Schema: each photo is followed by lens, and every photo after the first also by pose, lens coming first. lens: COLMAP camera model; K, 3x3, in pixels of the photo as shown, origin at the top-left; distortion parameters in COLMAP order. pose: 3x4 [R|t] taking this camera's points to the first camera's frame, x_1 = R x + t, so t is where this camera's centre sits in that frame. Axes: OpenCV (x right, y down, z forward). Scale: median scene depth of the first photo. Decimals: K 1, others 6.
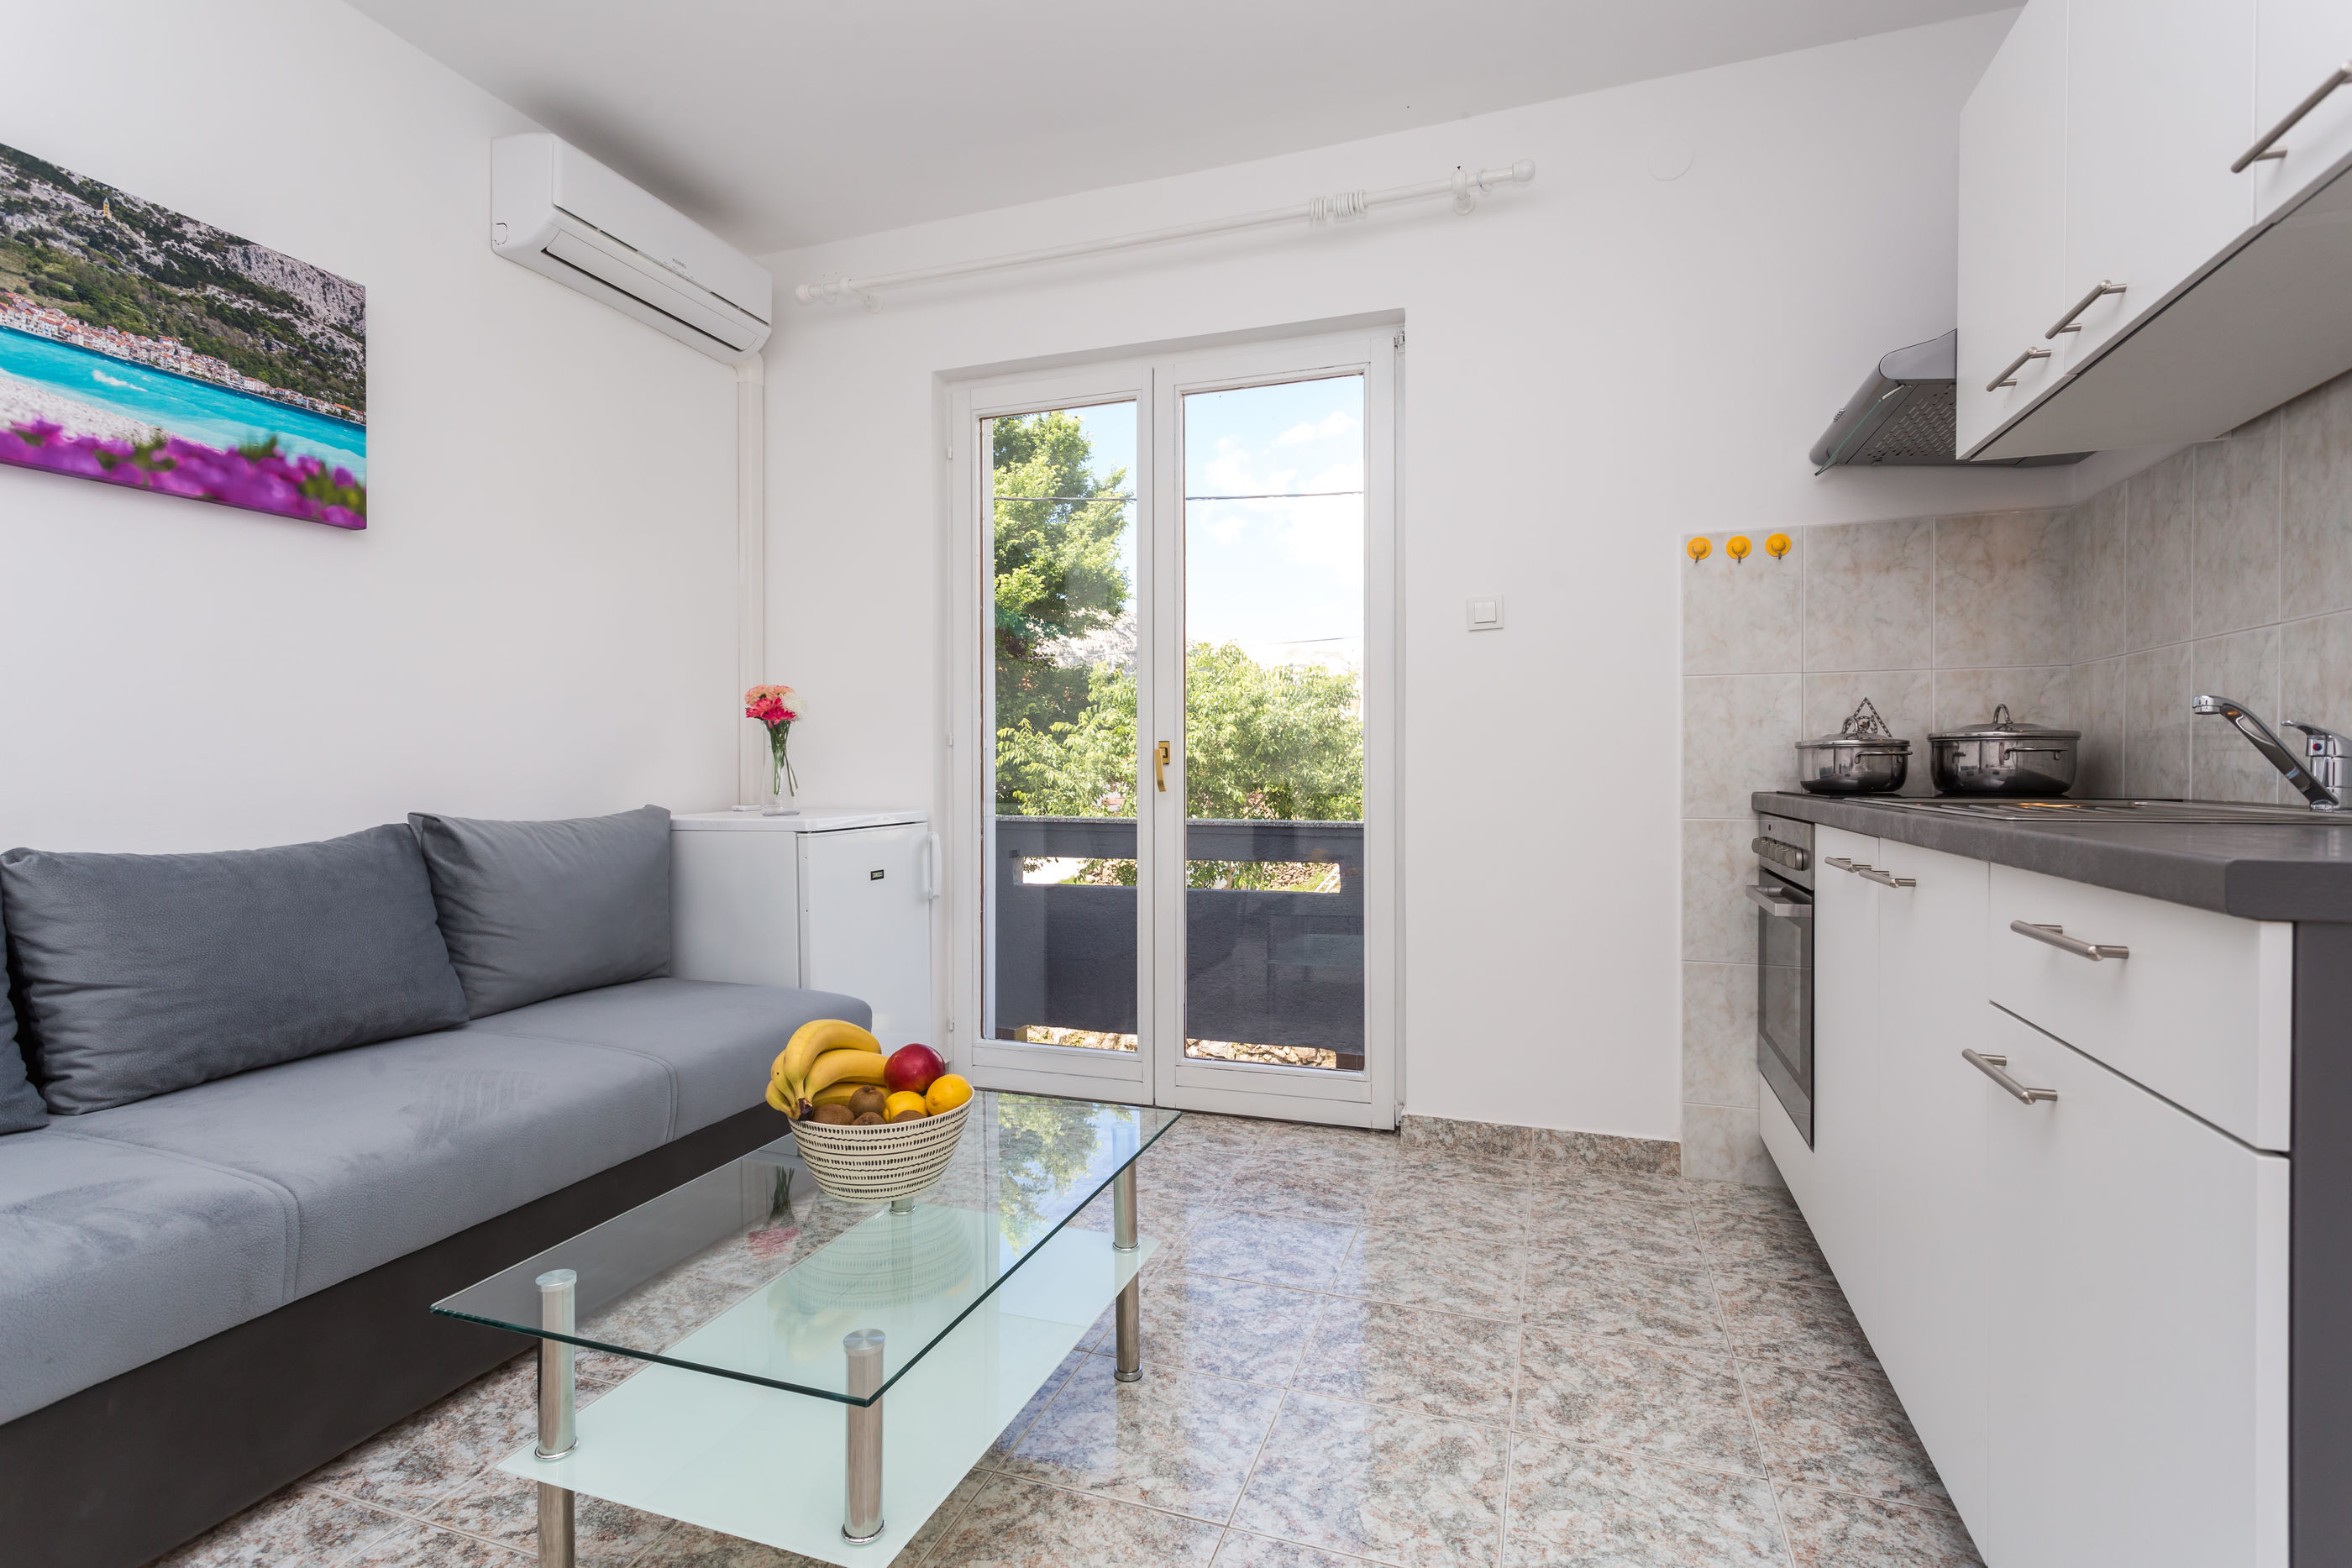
lens RADIAL K [[1126.0, 0, 1162.4], [0, 1126.0, 774.3], [0, 0, 1]] dist [0.008689, -0.000289]
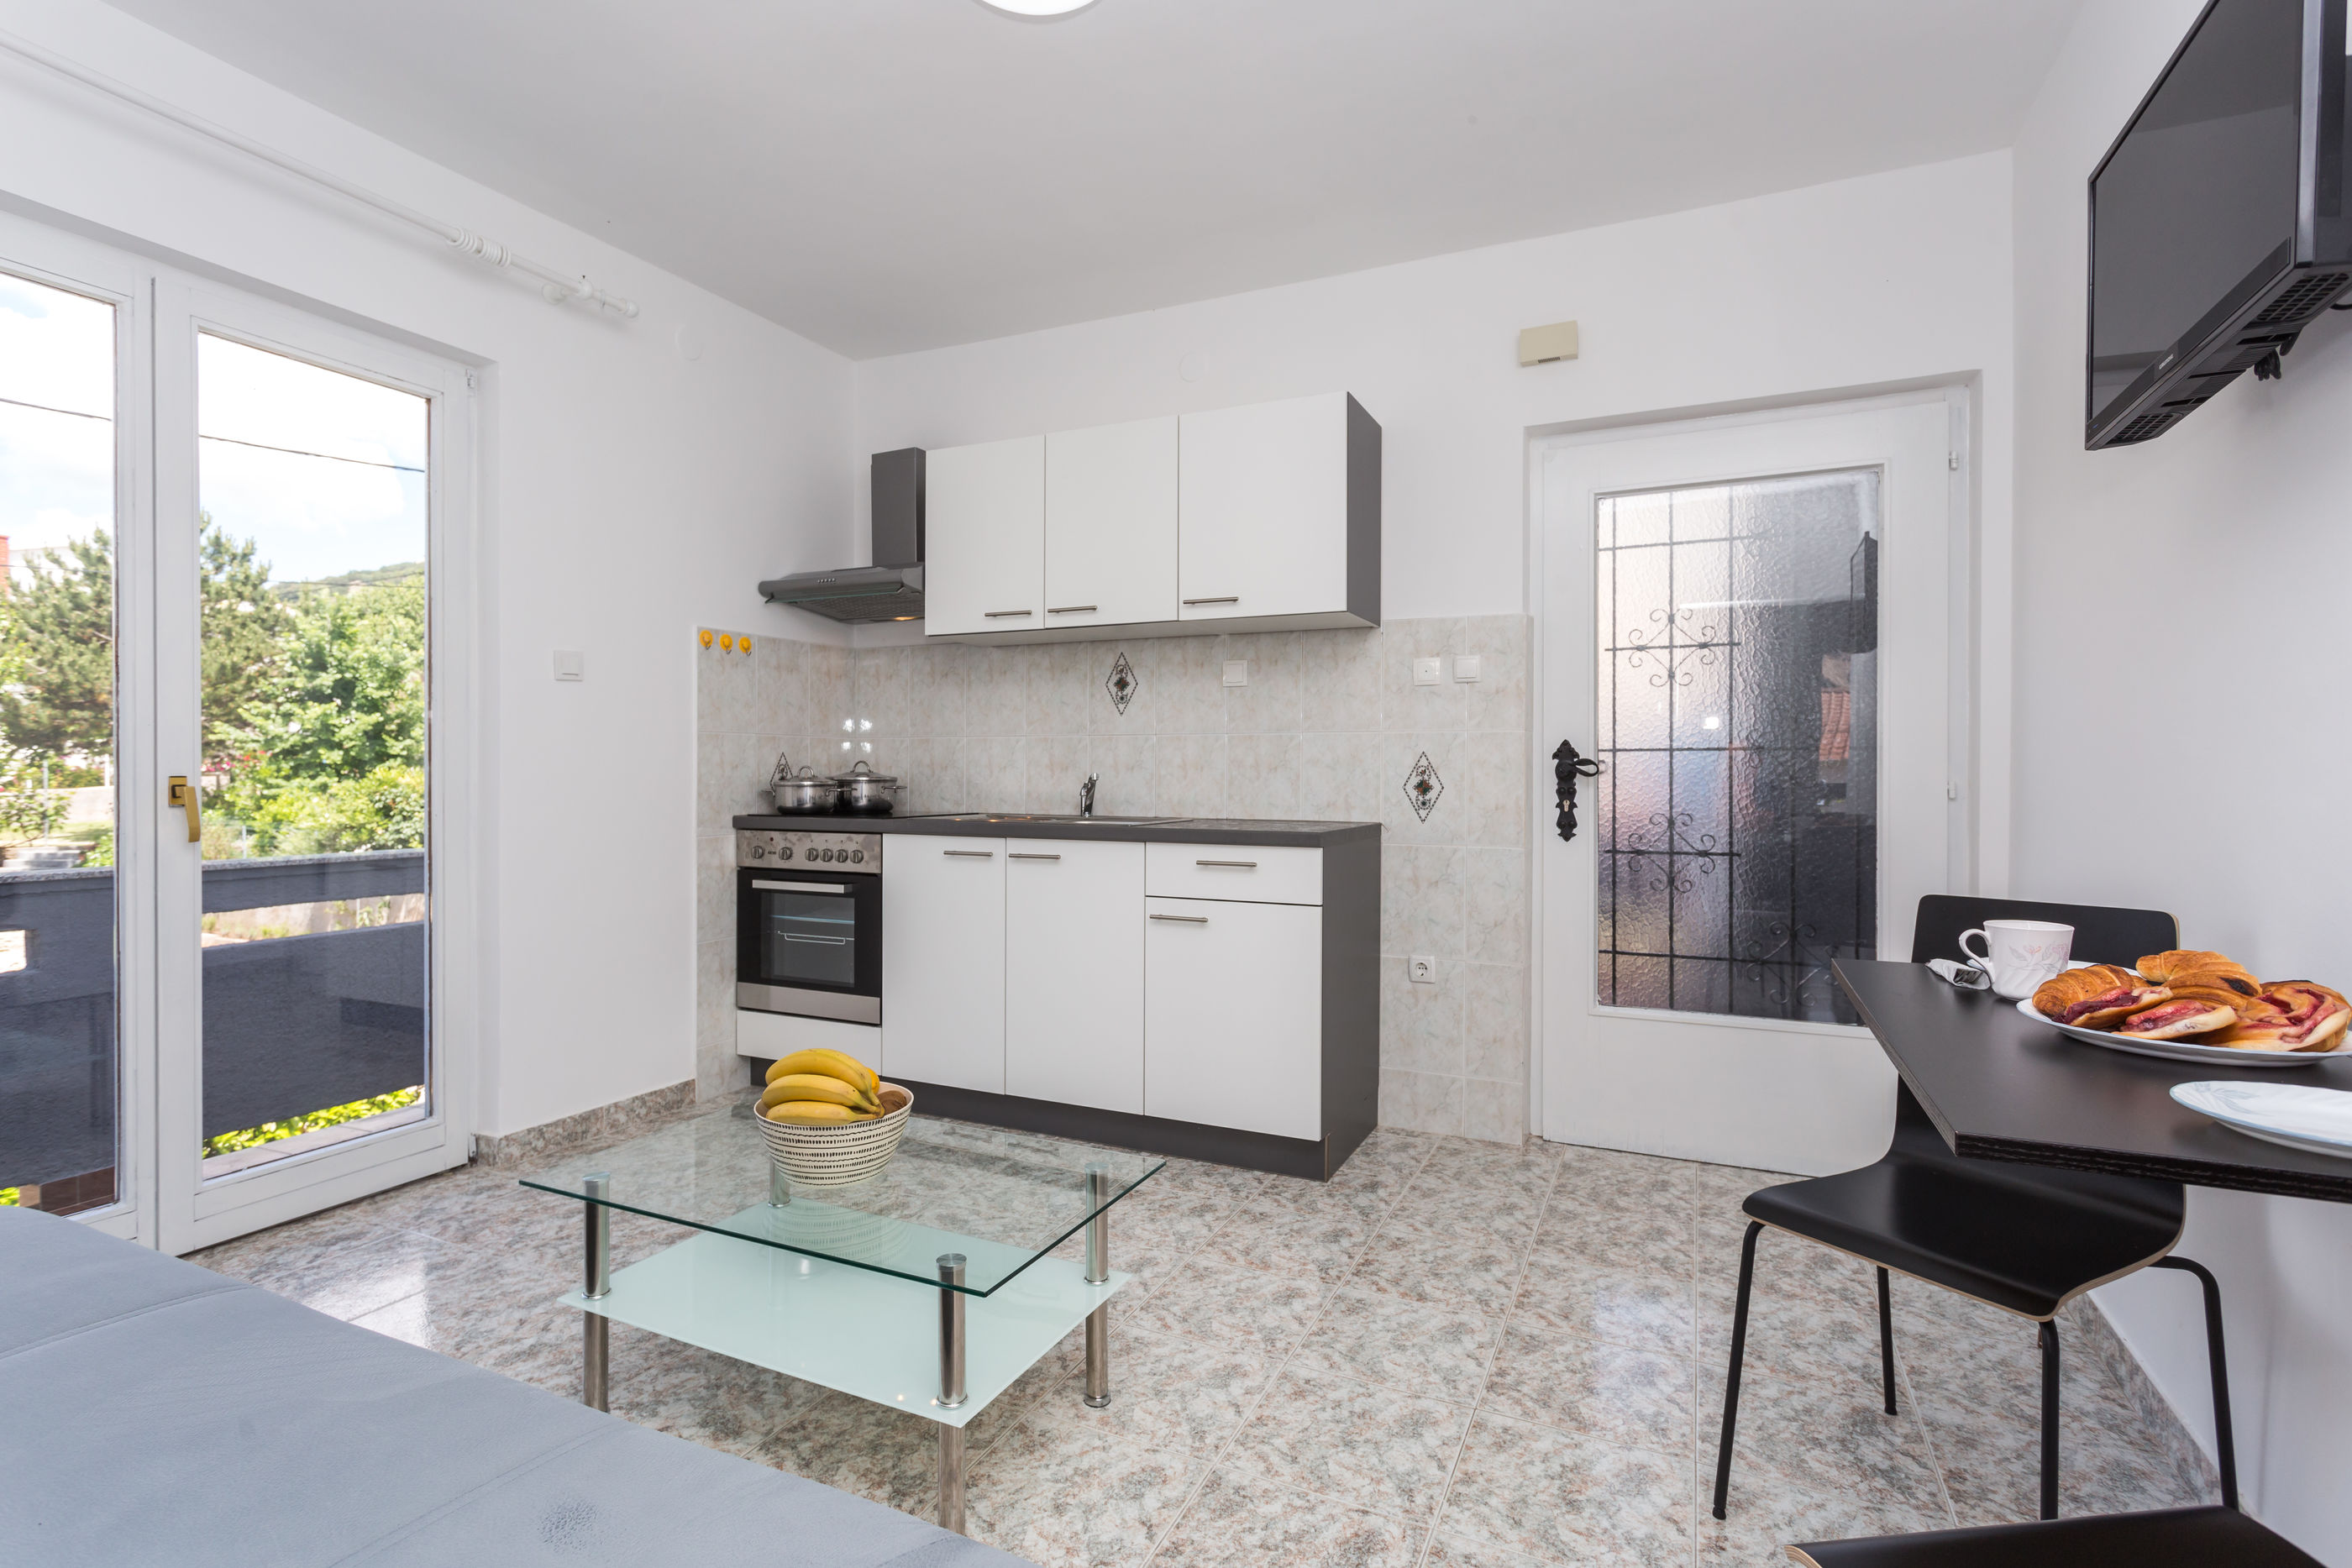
lens RADIAL K [[1126.0, 0, 1168.7], [0, 1126.0, 773.8], [0, 0, 1]] dist [0.008689, -0.000289]
pose [[0.104067, 0.000230, 0.994570, -0.964113], [0.002558, 0.999997, -0.000499, -0.040264], [-0.994567, 0.002596, 0.104066, 0.351845]]
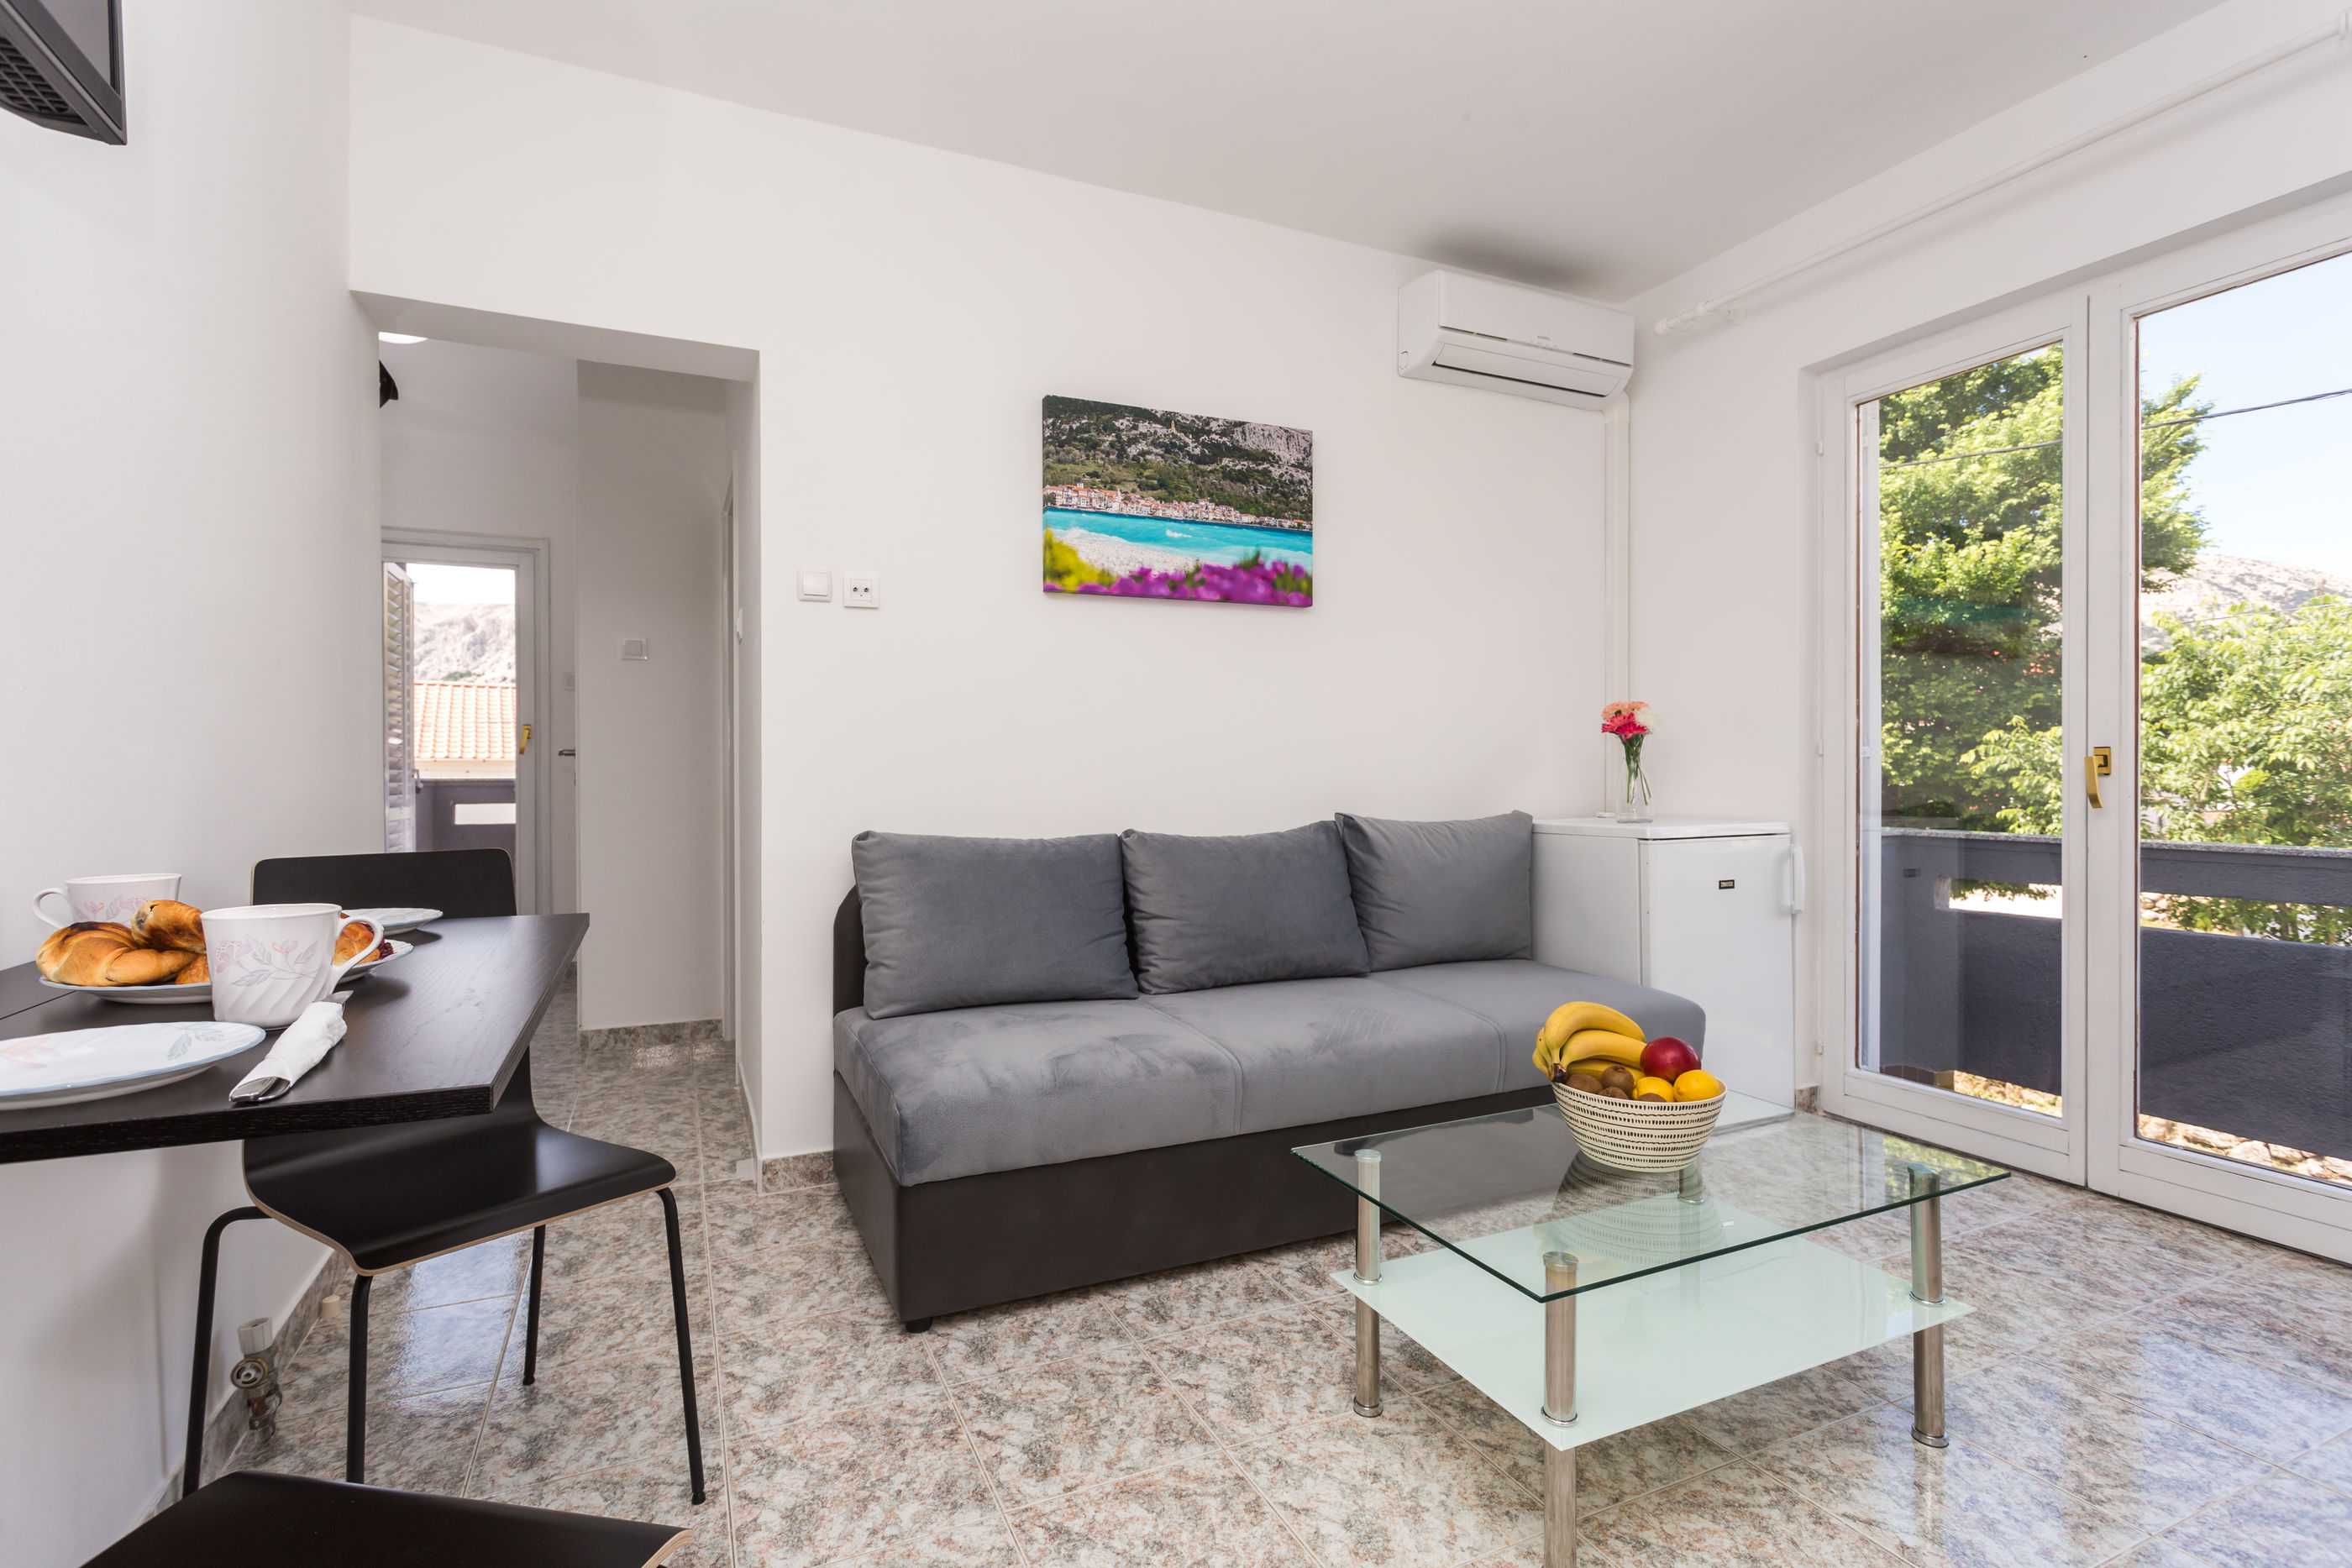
lens RADIAL K [[1126.0, 0, 1201.5], [0, 1126.0, 774.2], [0, 0, 1]] dist [0.008689, -0.000289]
pose [[0.710512, 0.000037, -0.703685, 0.172590], [-0.002158, 0.999995, -0.002127, -0.009101], [0.703682, 0.003030, 0.710509, -0.072527]]
